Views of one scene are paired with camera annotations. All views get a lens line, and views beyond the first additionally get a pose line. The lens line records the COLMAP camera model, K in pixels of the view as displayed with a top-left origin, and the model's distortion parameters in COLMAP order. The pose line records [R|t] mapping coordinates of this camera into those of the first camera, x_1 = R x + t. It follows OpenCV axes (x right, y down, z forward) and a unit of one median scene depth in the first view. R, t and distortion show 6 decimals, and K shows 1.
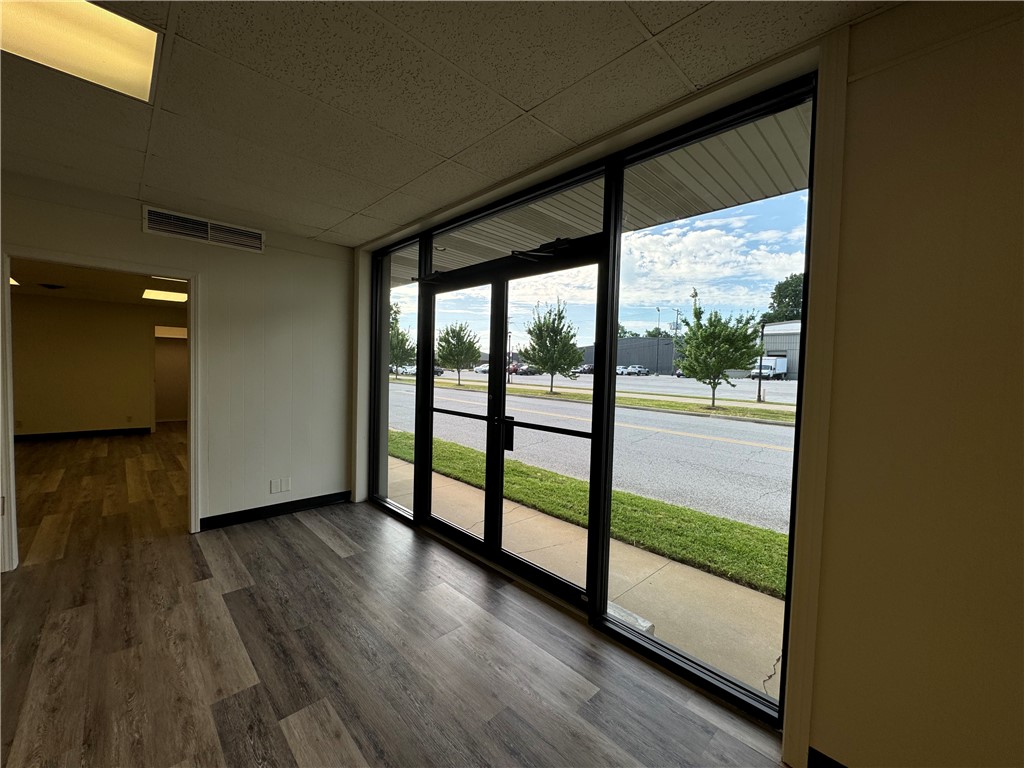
lens RADIAL K [[409.6, 0, 510.9], [0, 409.6, 388.8], [0, 0, 1]] dist [-0.001660, 0.000687]
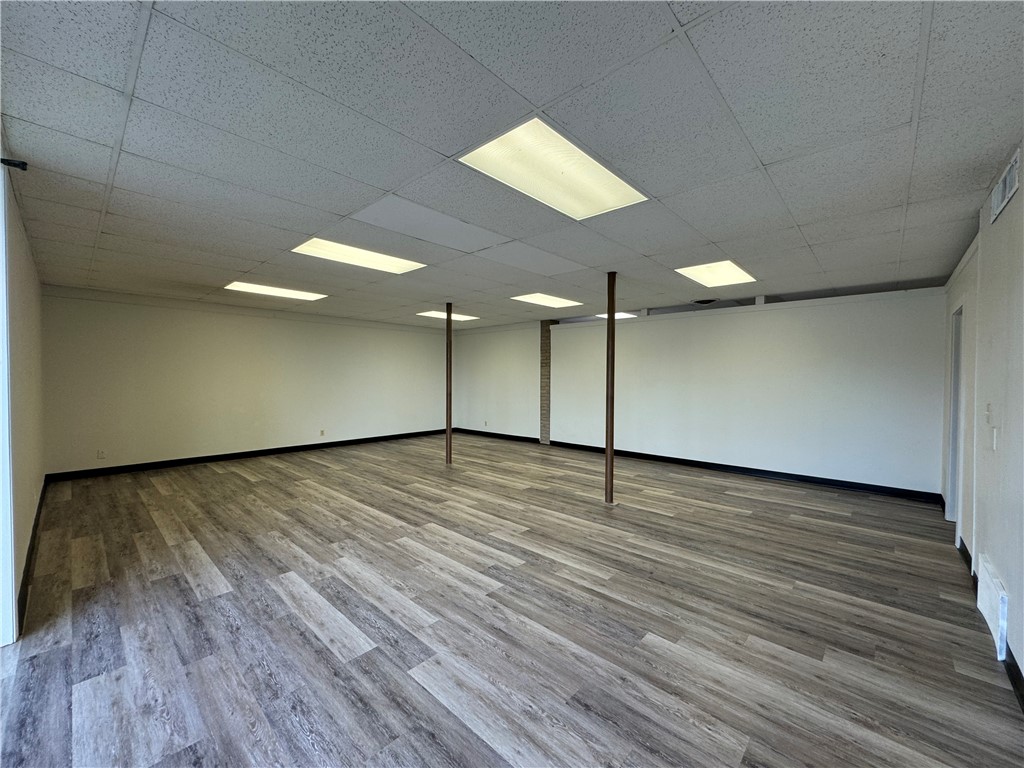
lens RADIAL K [[409.6, 0, 511.5], [0, 409.6, 386.6], [0, 0, 1]] dist [-0.001660, 0.000687]
pose [[-0.997992, -0.031188, -0.055133, -0.756994], [-0.035230, 0.996641, 0.073935, -0.119723], [0.052642, 0.075729, -0.995738, 1.917034]]
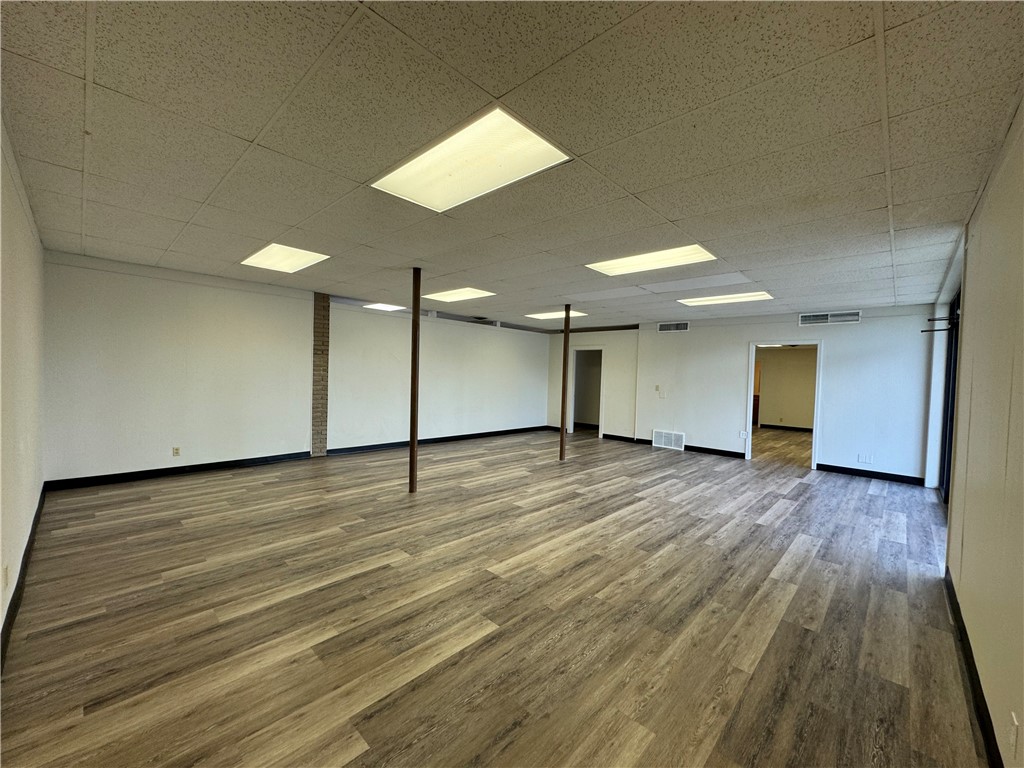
lens RADIAL K [[409.6, 0, 513.0], [0, 409.6, 382.4], [0, 0, 1]] dist [-0.001660, 0.000687]
pose [[0.040777, -0.005621, -0.999152, 2.012458], [-0.079570, 0.996790, -0.008855, 0.108468], [0.995995, 0.079863, 0.040199, -0.984589]]
